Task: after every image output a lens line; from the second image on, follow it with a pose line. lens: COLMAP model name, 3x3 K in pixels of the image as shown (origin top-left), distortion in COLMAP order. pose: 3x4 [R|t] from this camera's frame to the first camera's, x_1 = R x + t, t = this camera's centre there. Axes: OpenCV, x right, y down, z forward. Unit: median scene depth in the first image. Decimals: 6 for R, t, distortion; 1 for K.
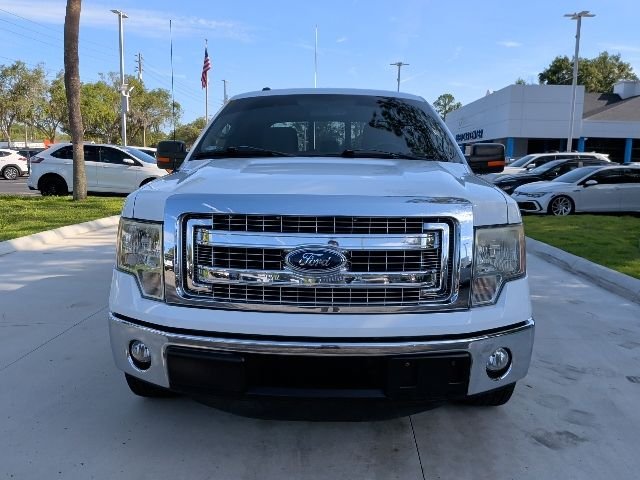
lens RADIAL K [[532.5, 0, 320.7], [0, 532.5, 239.8], [0, 0, 1]] dist [0.060470, -0.109691]
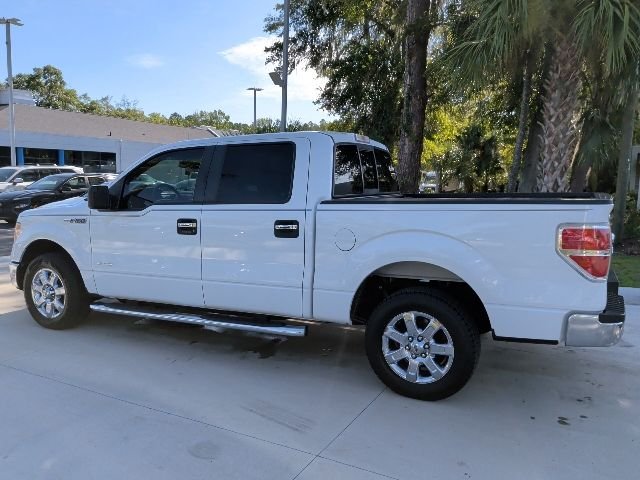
lens RADIAL K [[532.5, 0, 318.5], [0, 532.5, 239.0], [0, 0, 1]] dist [0.060470, -0.109691]
pose [[0.424846, -0.118307, 0.897502, -0.173117], [0.126747, 0.989432, 0.070427, -0.028233], [-0.896349, 0.083835, 0.435351, 0.110294]]
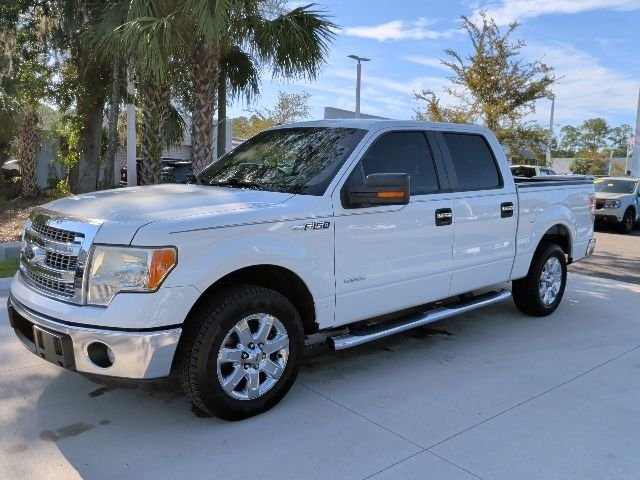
lens RADIAL K [[532.5, 0, 318.8], [0, 532.5, 239.2], [0, 0, 1]] dist [0.060470, -0.109691]
pose [[-0.680682, -0.129249, 0.721087, -0.127675], [0.062363, 0.970517, 0.232827, -0.058664], [-0.729920, 0.203450, -0.652553, 0.356269]]
